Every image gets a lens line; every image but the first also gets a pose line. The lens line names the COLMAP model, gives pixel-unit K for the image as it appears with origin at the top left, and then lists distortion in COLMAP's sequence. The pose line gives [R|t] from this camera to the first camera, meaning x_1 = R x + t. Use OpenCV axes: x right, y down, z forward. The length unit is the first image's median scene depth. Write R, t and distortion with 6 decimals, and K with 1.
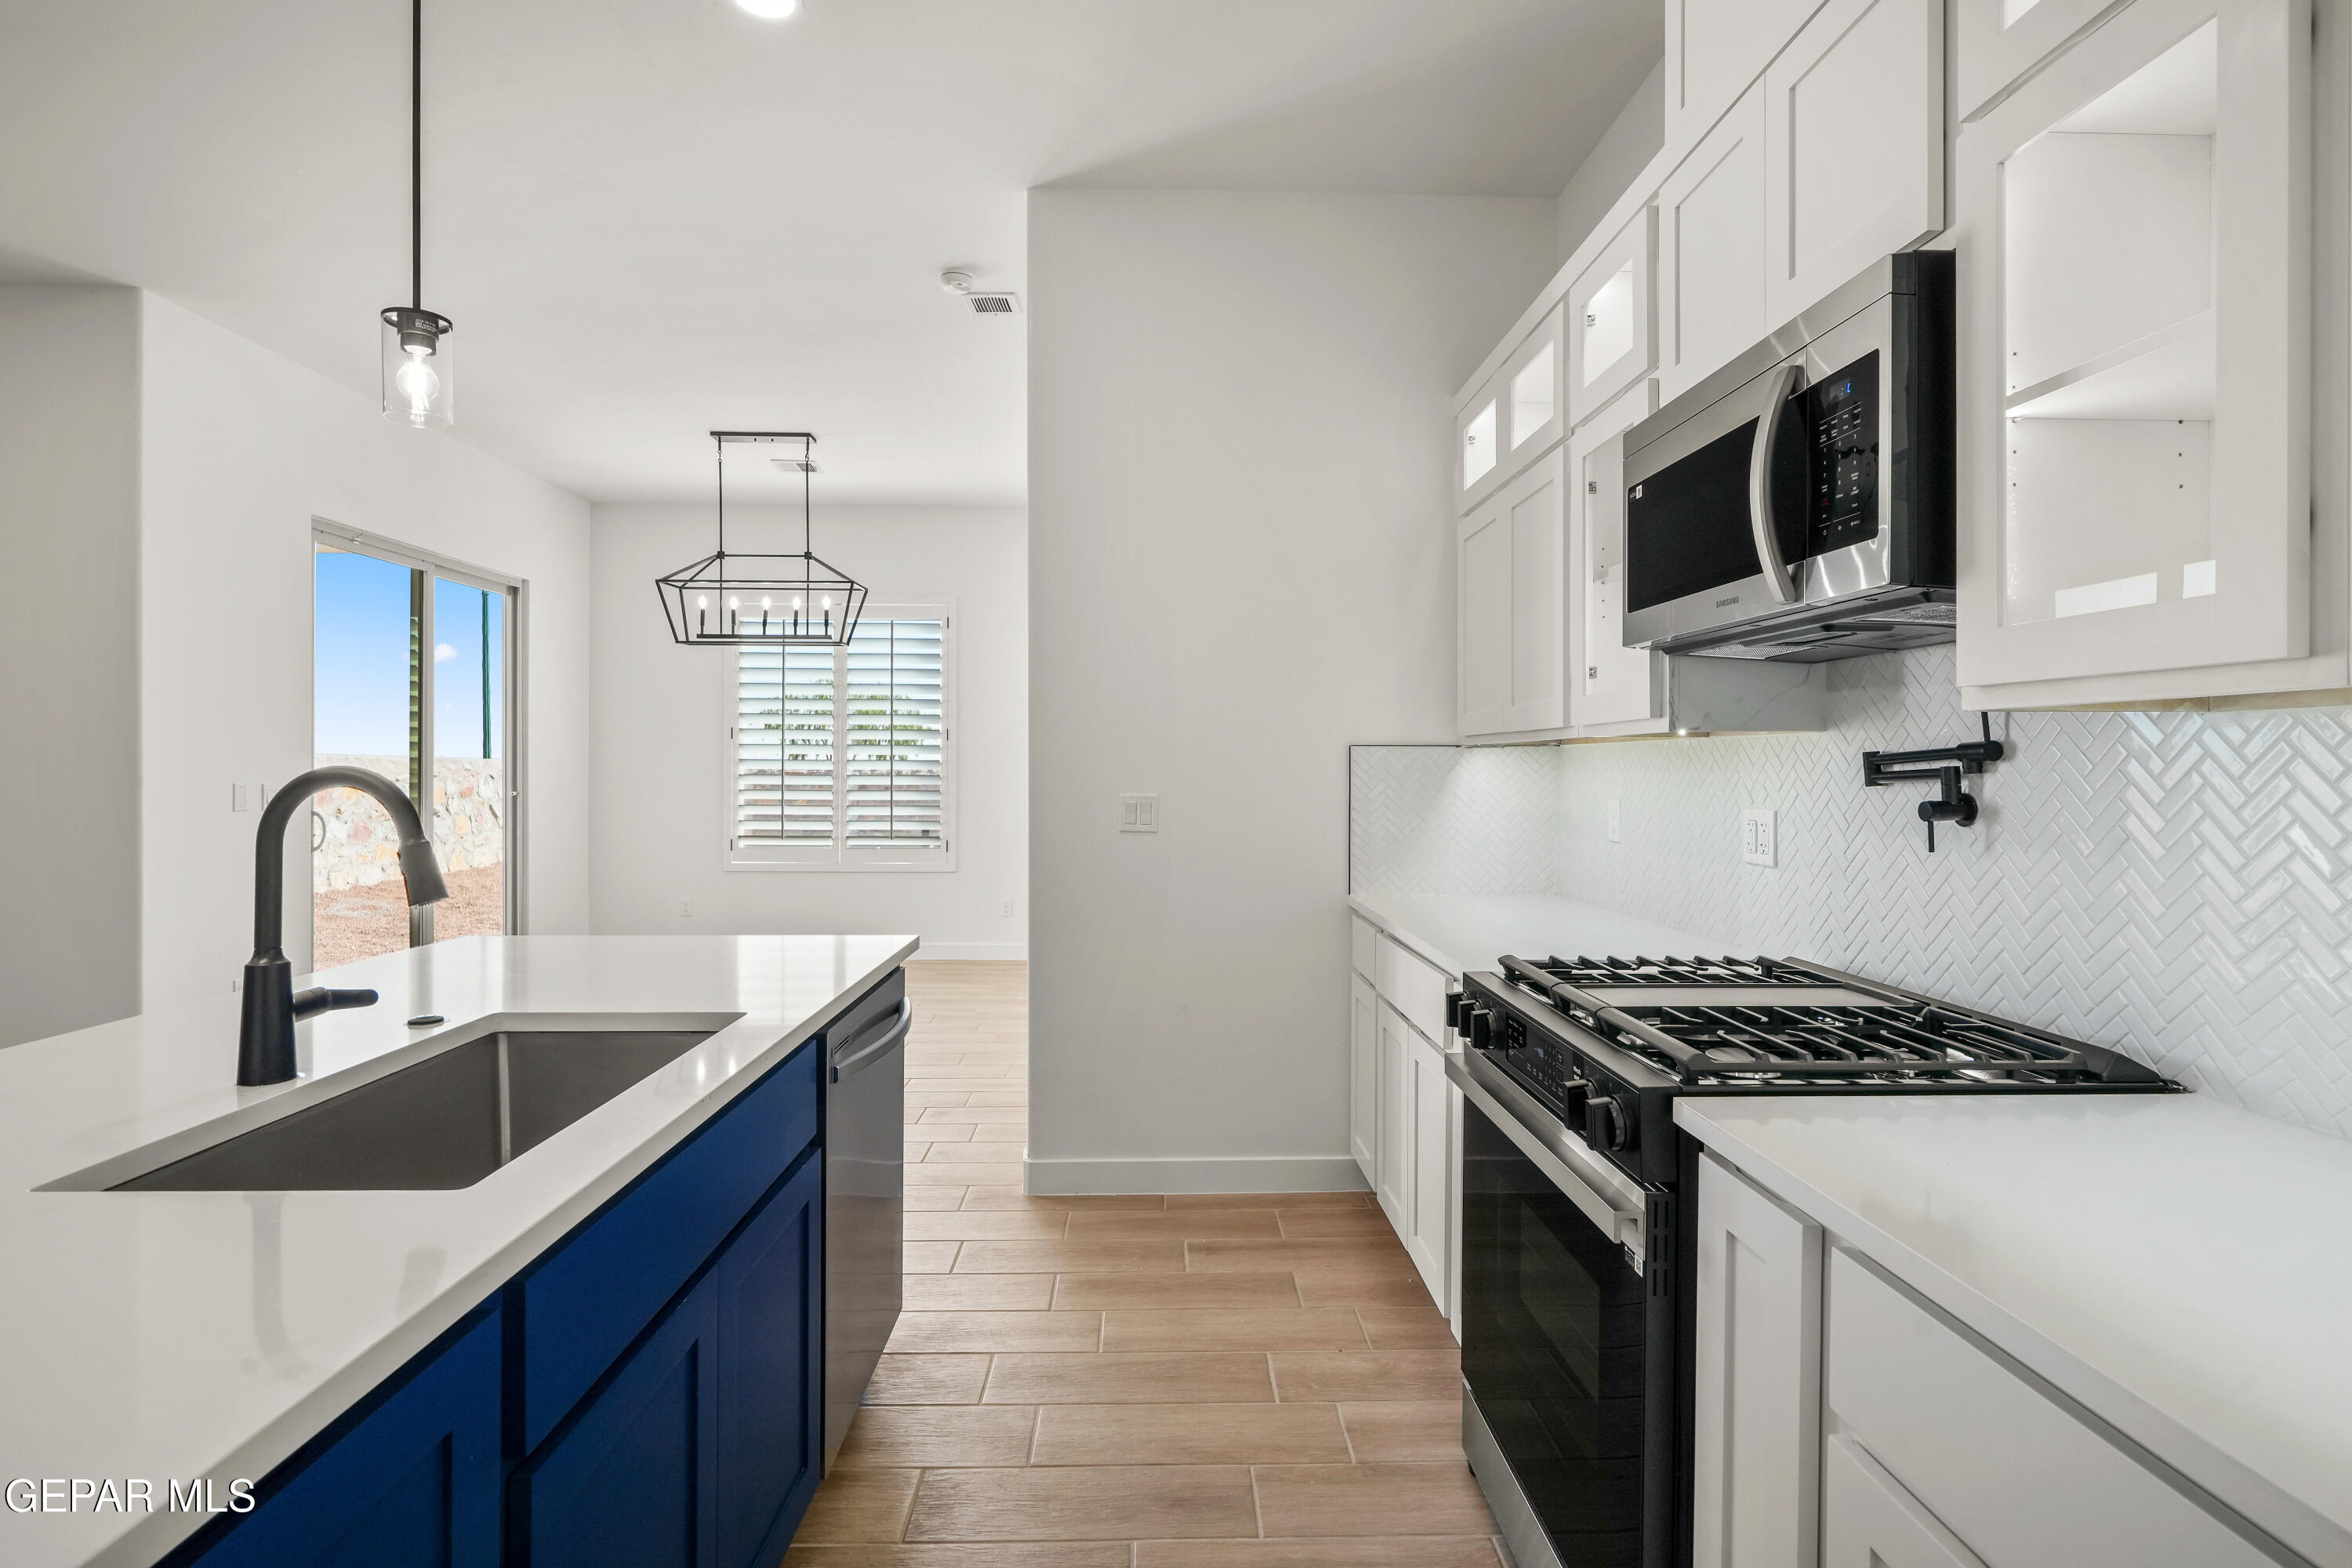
lens RADIAL K [[1150.0, 0, 1170.1], [0, 1150.0, 768.0], [0, 0, 1]] dist [-0.001418, -0.000415]
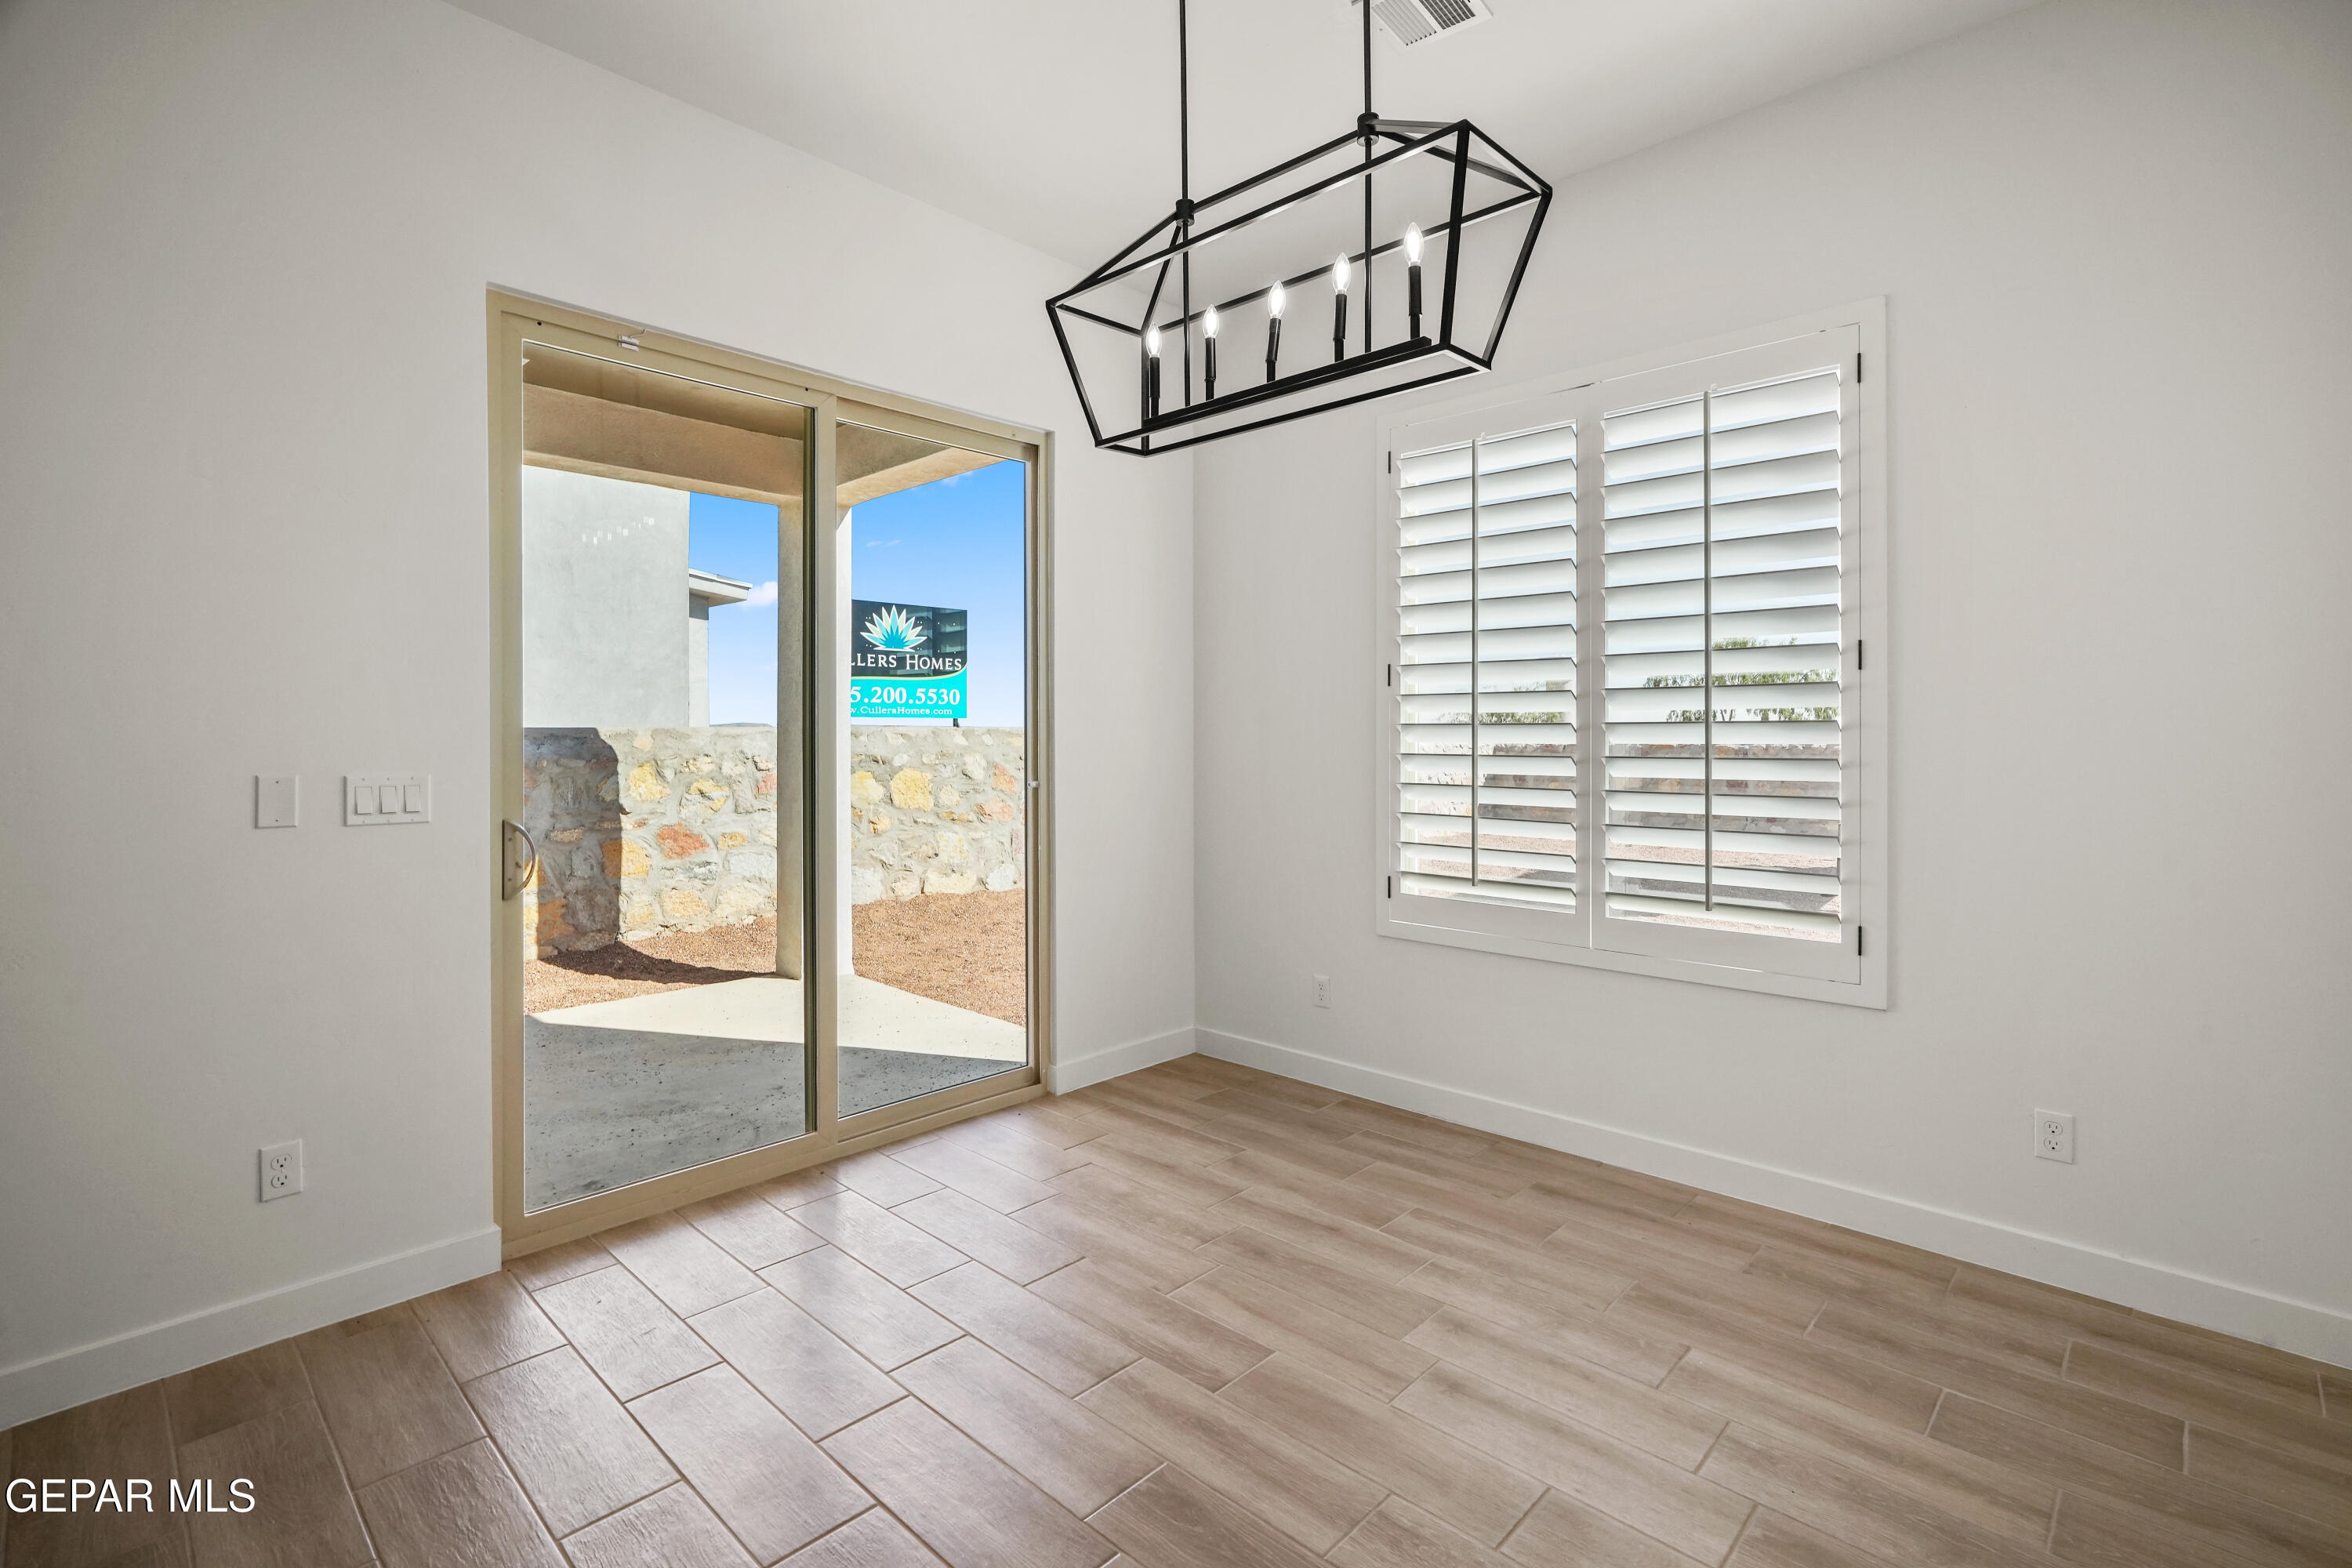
lens RADIAL K [[1076.4, 0, 1175.8], [0, 1076.4, 740.6], [0, 0, 1]] dist [-0.003316, 0.000404]
pose [[0.707855, -0.002737, -0.706353, -0.124966], [0.002724, 0.999996, -0.001146, 0.000029], [0.706353, -0.001113, 0.707859, 0.736506]]
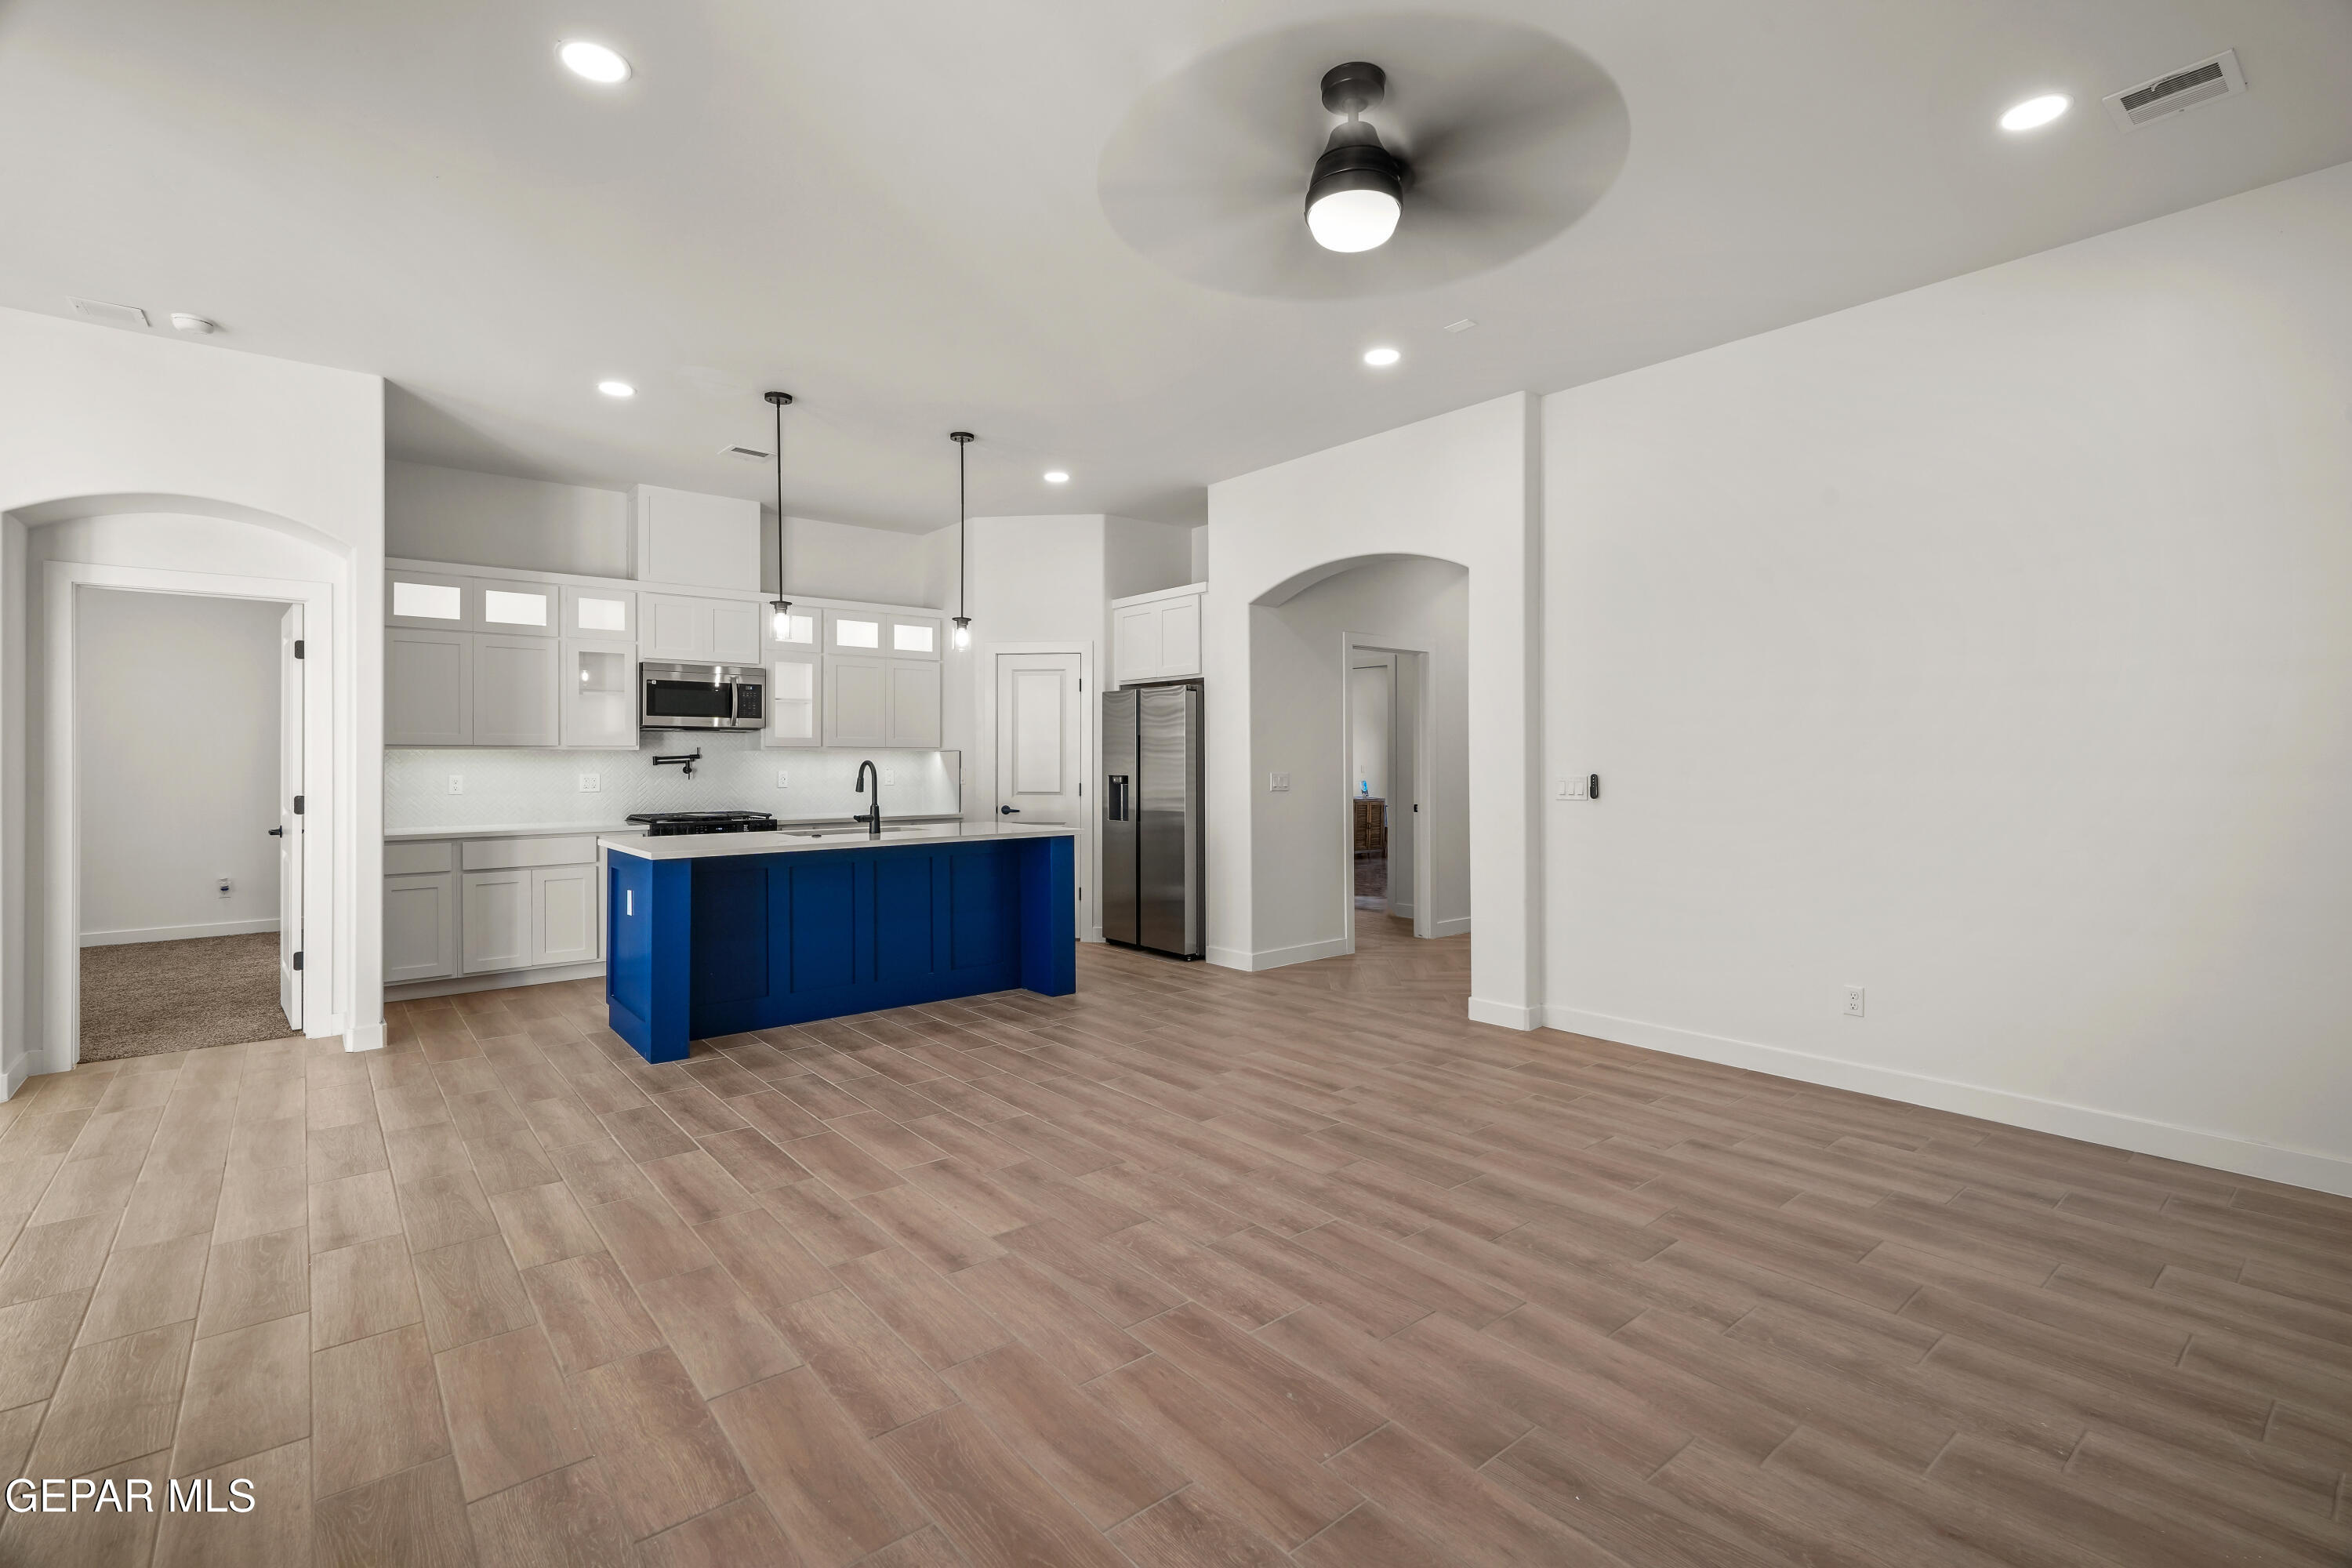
lens RADIAL K [[1060.0, 0, 1220.9], [0, 1060.0, 762.1], [0, 0, 1]] dist [-0.026700, 0.014839]
pose [[-0.655917, -0.004911, 0.754817, -1.092666], [0.000800, 0.999974, 0.007201, -0.005632], [-0.754833, 0.005327, -0.655896, 0.618889]]
